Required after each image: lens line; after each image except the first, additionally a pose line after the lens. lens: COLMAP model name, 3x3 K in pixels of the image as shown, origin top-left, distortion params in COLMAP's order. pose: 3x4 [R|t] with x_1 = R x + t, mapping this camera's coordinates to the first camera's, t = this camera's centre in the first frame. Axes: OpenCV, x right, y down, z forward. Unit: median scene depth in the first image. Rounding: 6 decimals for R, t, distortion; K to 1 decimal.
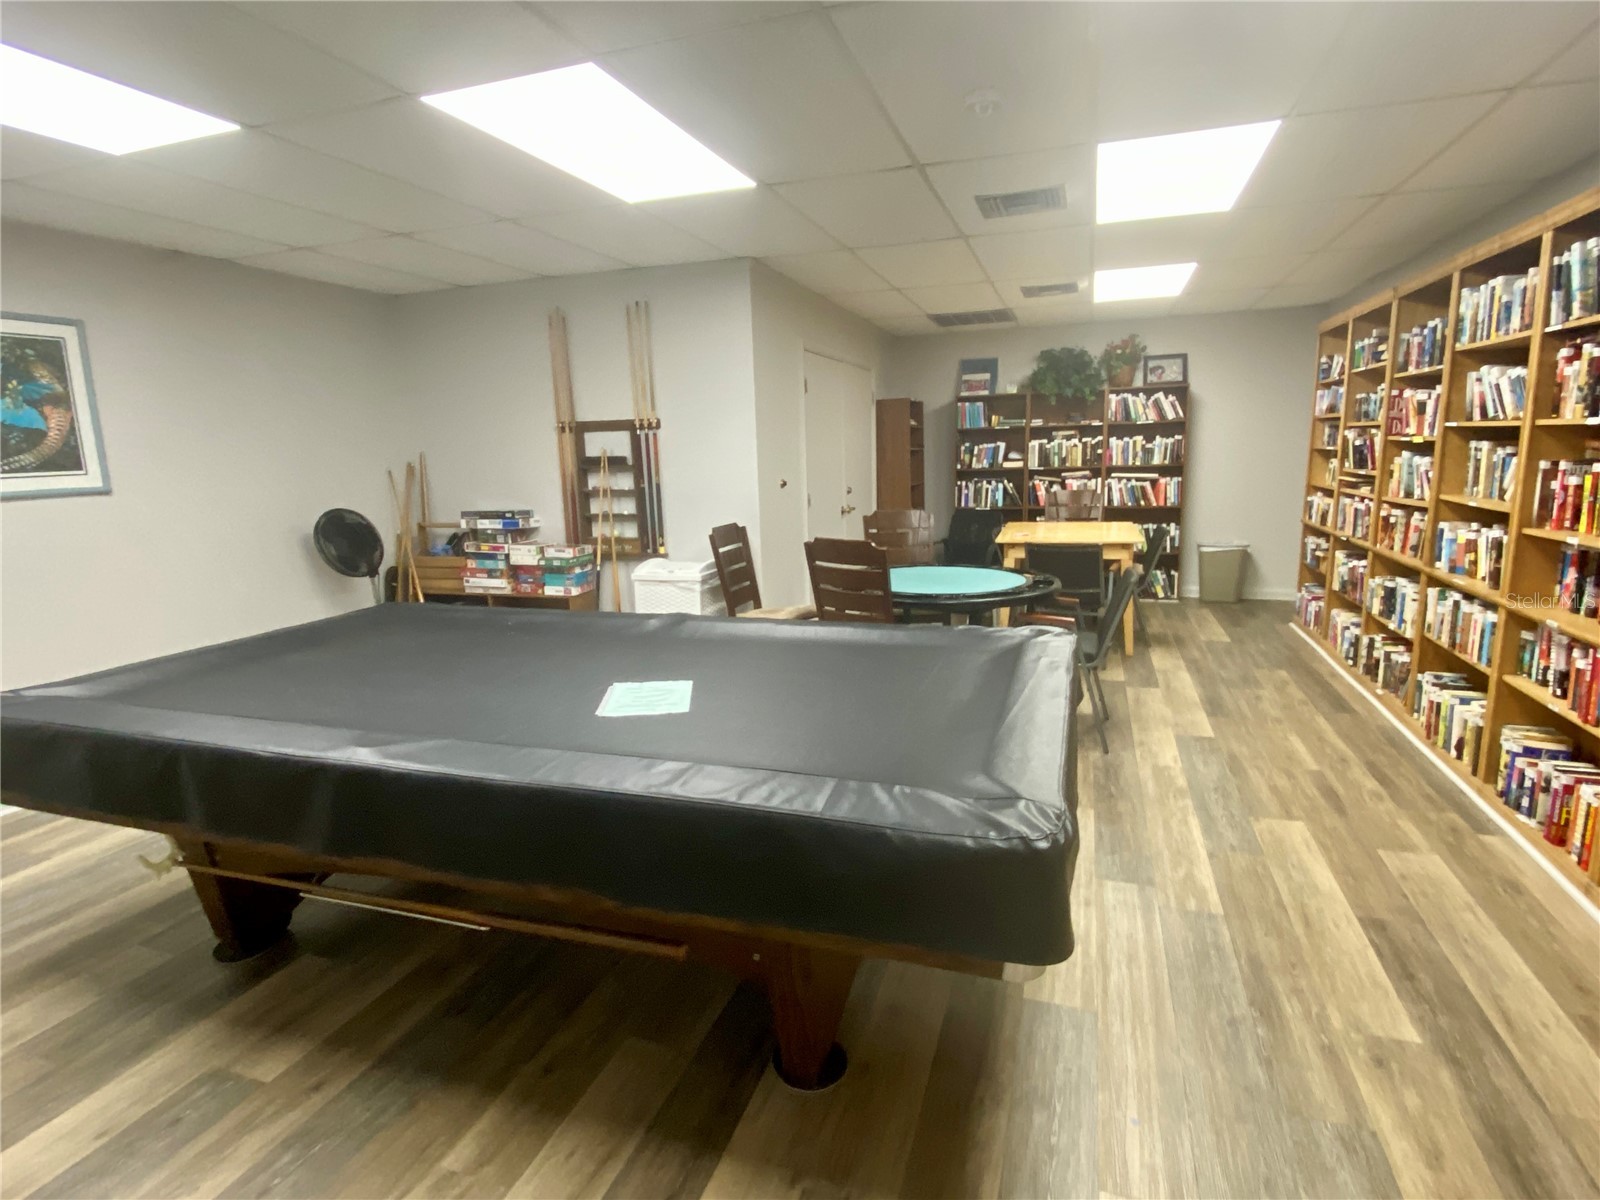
lens RADIAL K [[840.2, 0, 786.4], [0, 840.2, 606.0], [0, 0, 1]] dist [0.021366, -0.023611]
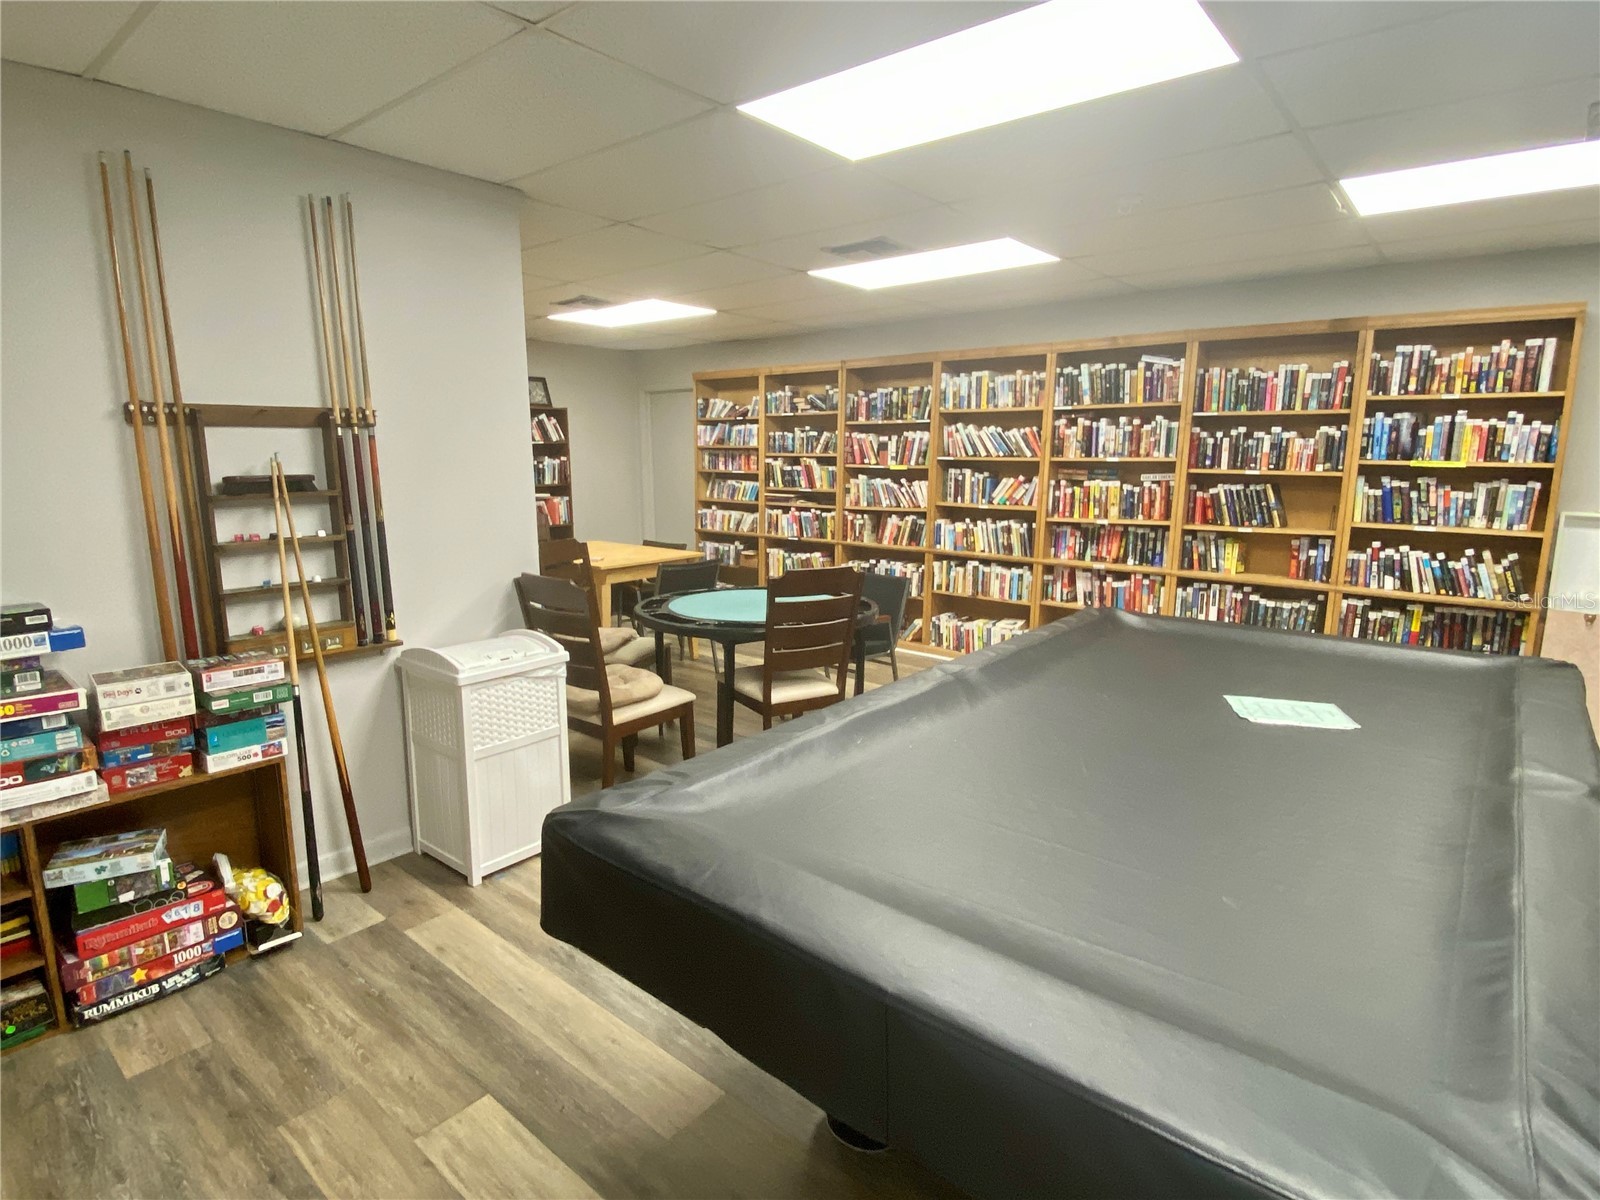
lens RADIAL K [[840.2, 0, 794.1], [0, 840.2, 599.4], [0, 0, 1]] dist [0.021366, -0.023611]
pose [[0.339323, -0.134080, 0.931065, -0.597114], [0.161512, 0.983395, 0.082753, -0.094291], [-0.926700, 0.122299, 0.355345, 0.529364]]
